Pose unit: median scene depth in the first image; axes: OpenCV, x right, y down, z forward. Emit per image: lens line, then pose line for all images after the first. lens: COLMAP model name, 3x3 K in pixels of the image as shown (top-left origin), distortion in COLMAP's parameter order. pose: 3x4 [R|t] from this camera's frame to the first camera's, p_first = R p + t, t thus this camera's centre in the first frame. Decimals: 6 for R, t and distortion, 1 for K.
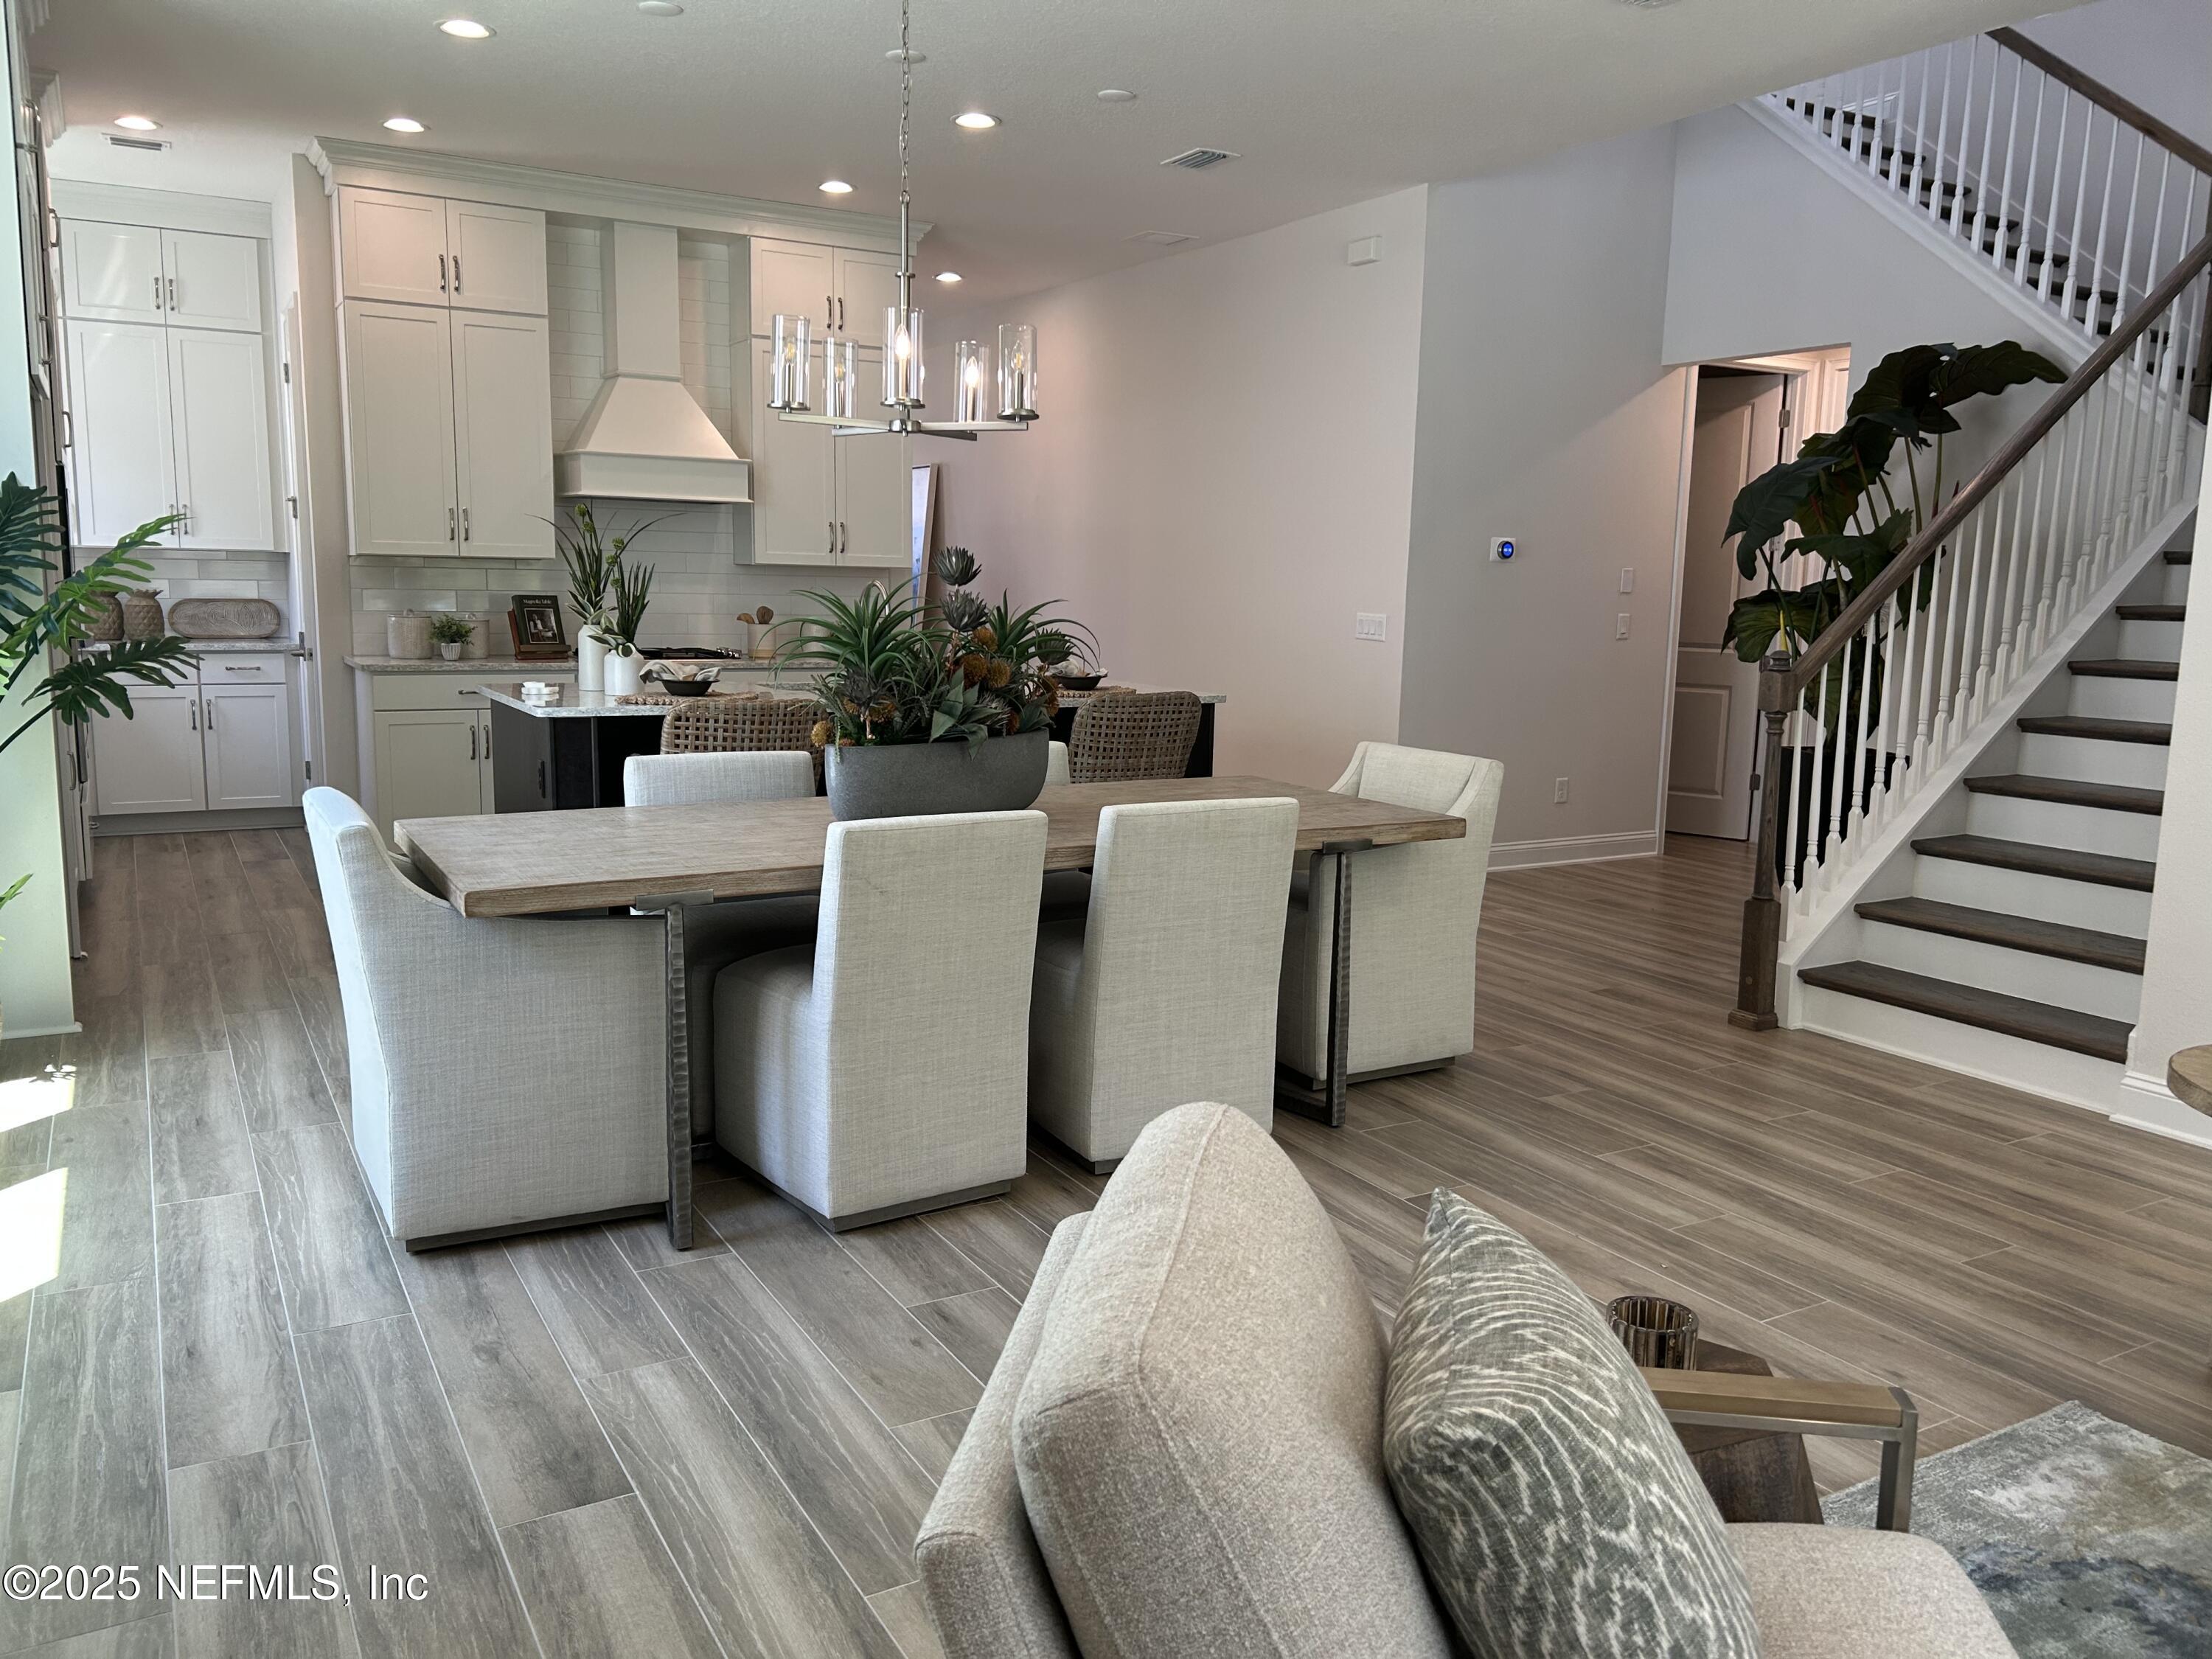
lens RADIAL K [[1646.3, 0, 1103.9], [0, 1646.3, 816.7], [0, 0, 1]] dist [0.032122, -0.059631]
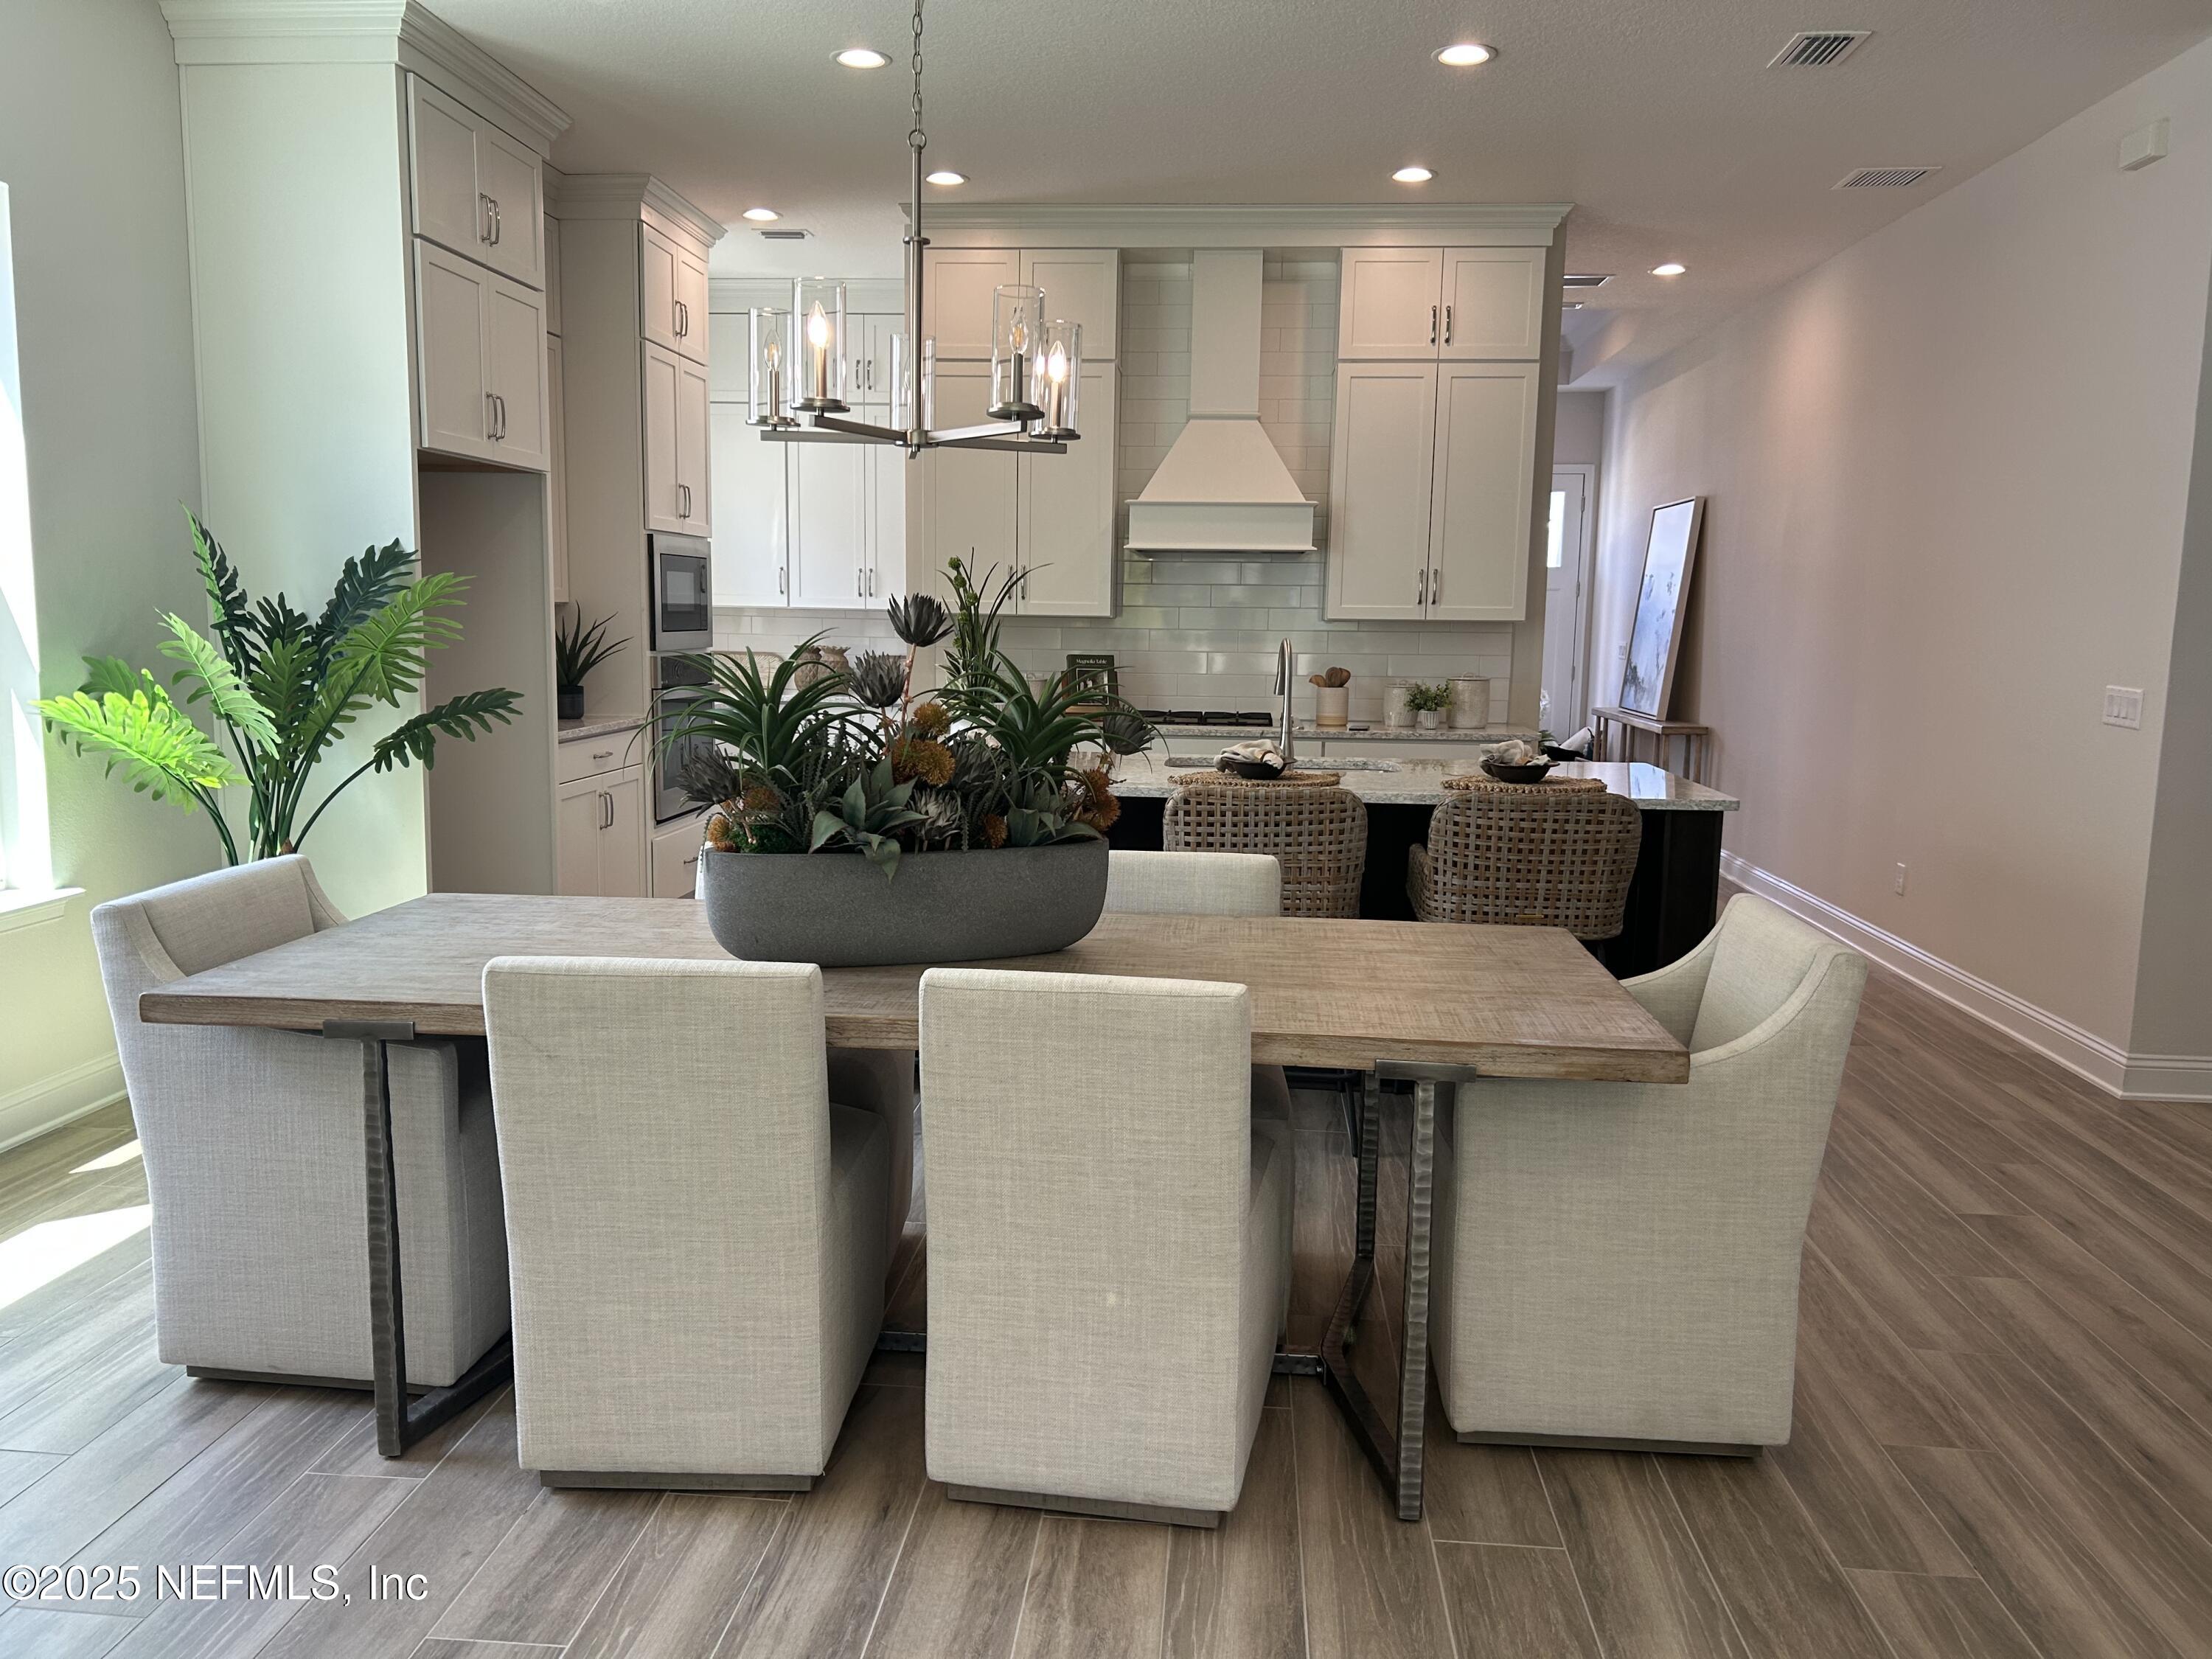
lens RADIAL K [[1646.3, 0, 1103.9], [0, 1646.3, 816.7], [0, 0, 1]] dist [0.032122, -0.059631]
pose [[0.816500, 0.062289, -0.573976, 0.368871], [-0.081150, 0.996675, -0.007277, -0.057727], [0.571614, 0.052520, 0.818840, 0.398750]]
